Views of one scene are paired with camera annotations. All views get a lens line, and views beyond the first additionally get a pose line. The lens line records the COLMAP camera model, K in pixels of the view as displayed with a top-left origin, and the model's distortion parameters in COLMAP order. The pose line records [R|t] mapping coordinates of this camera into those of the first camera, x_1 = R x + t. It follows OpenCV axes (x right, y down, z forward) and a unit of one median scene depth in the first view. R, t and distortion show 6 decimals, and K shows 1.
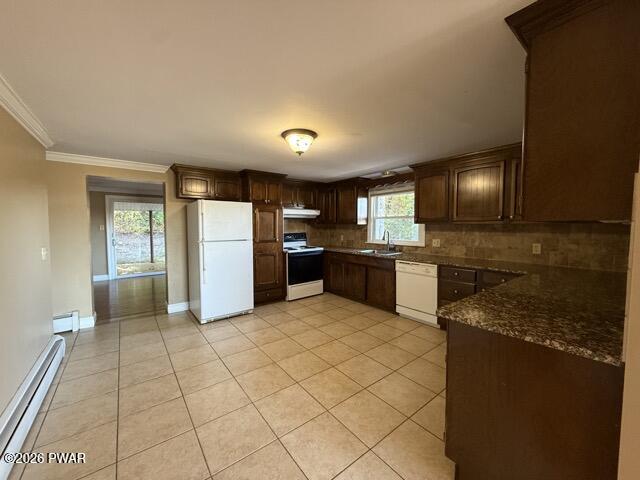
lens RADIAL K [[254.1, 0, 316.8], [0, 254.1, 239.1], [0, 0, 1]] dist [-0.001985, 0.000432]
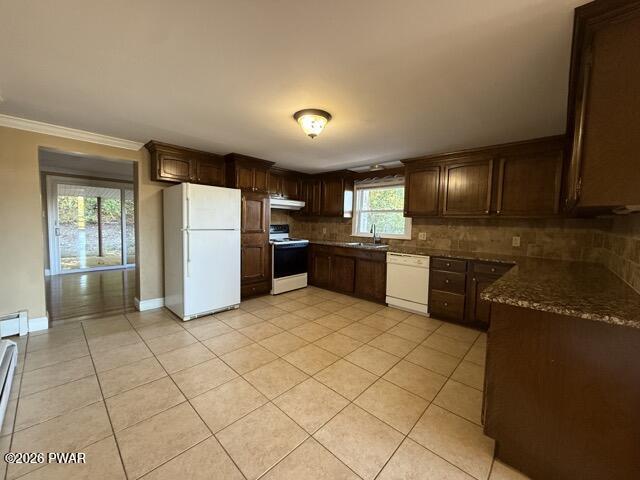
lens RADIAL K [[254.1, 0, 317.0], [0, 254.1, 239.6], [0, 0, 1]] dist [-0.001985, 0.000432]
pose [[0.987452, 0.014109, 0.157290, -0.135350], [-0.016750, 0.999740, 0.015476, 0.022457], [-0.157031, -0.017916, 0.987431, 0.039975]]
